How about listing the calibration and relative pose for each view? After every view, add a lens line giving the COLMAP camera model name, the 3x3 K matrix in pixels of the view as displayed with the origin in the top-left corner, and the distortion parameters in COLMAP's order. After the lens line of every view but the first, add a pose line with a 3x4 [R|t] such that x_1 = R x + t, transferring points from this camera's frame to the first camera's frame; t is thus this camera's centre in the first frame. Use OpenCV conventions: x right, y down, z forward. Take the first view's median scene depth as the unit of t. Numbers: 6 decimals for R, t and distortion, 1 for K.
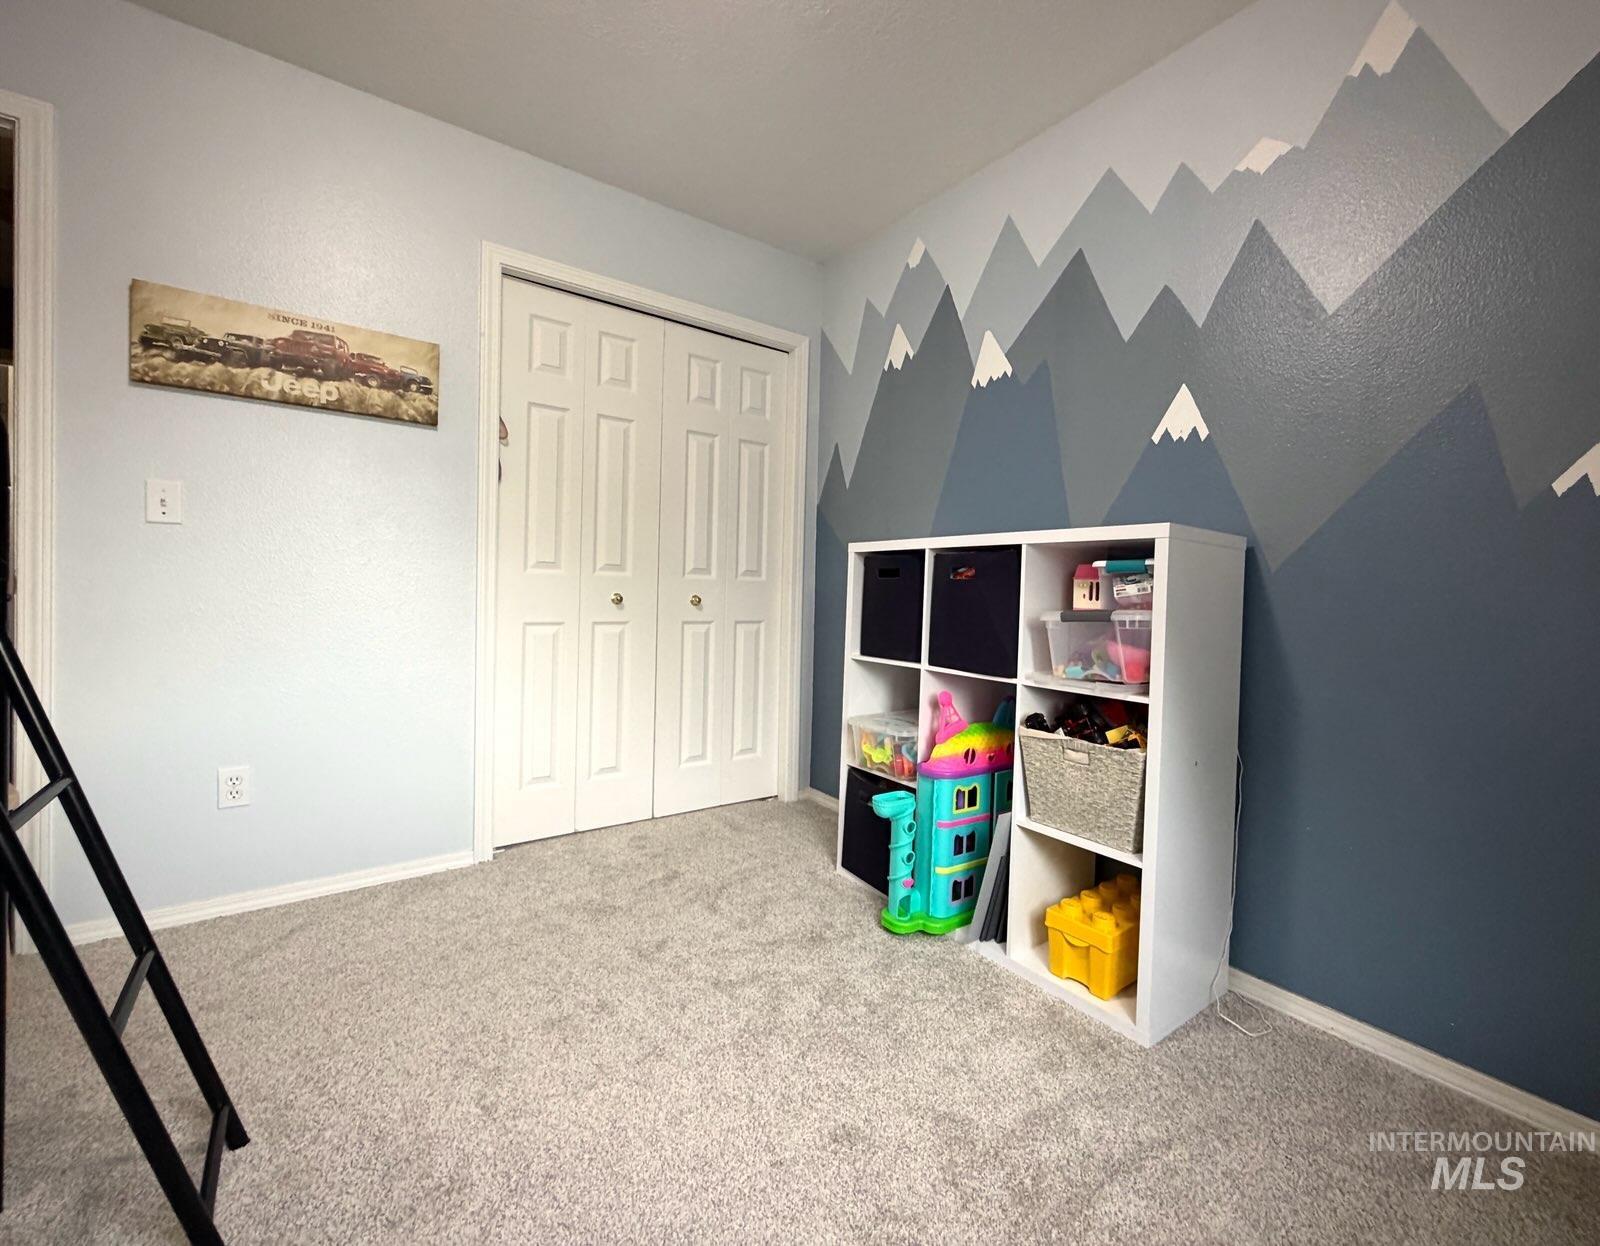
lens RADIAL K [[663.2, 0, 802.4], [0, 663.2, 594.2], [0, 0, 1]] dist [-0.000422, -0.000281]
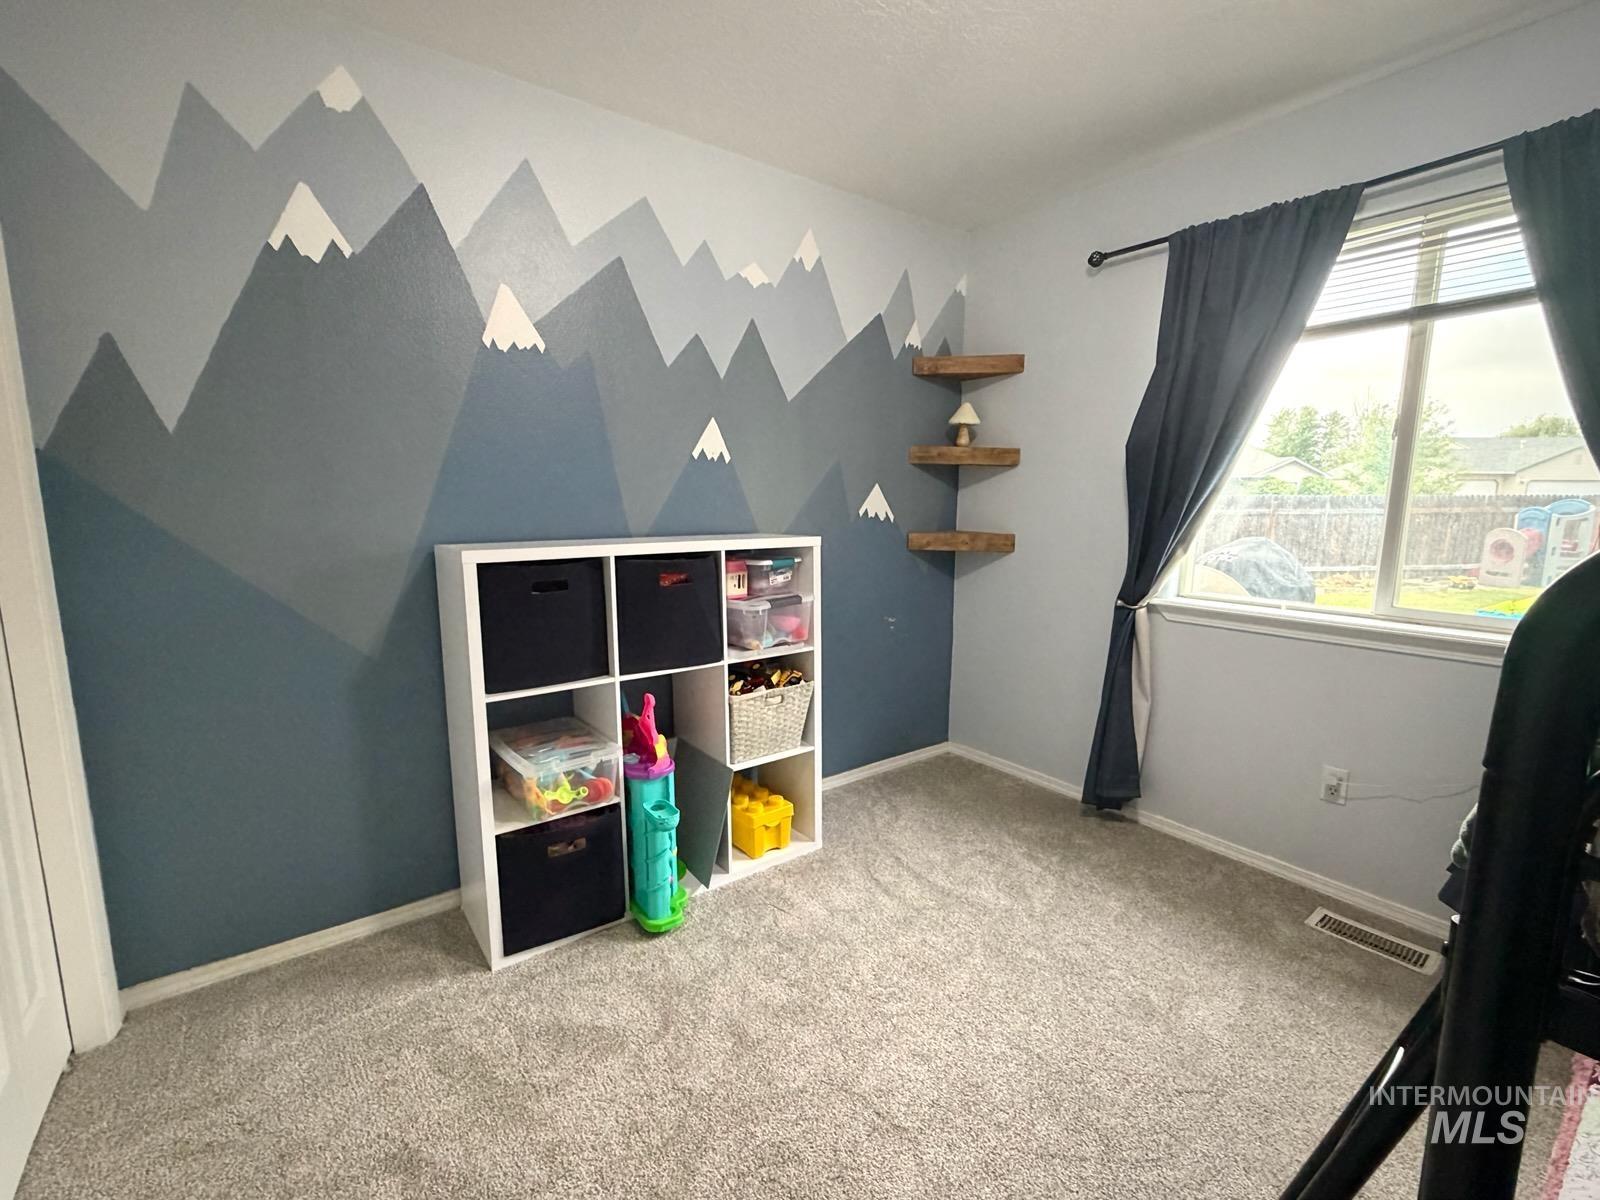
lens RADIAL K [[719.8, 0, 800.0], [0, 719.8, 600.0], [0, 0, 1]] dist [0.001028, -0.000024]
pose [[-0.006767, -0.174230, 0.984682, -0.792998], [0.010760, 0.984635, 0.174295, -0.174571], [-0.999919, 0.011775, -0.004788, 0.709218]]
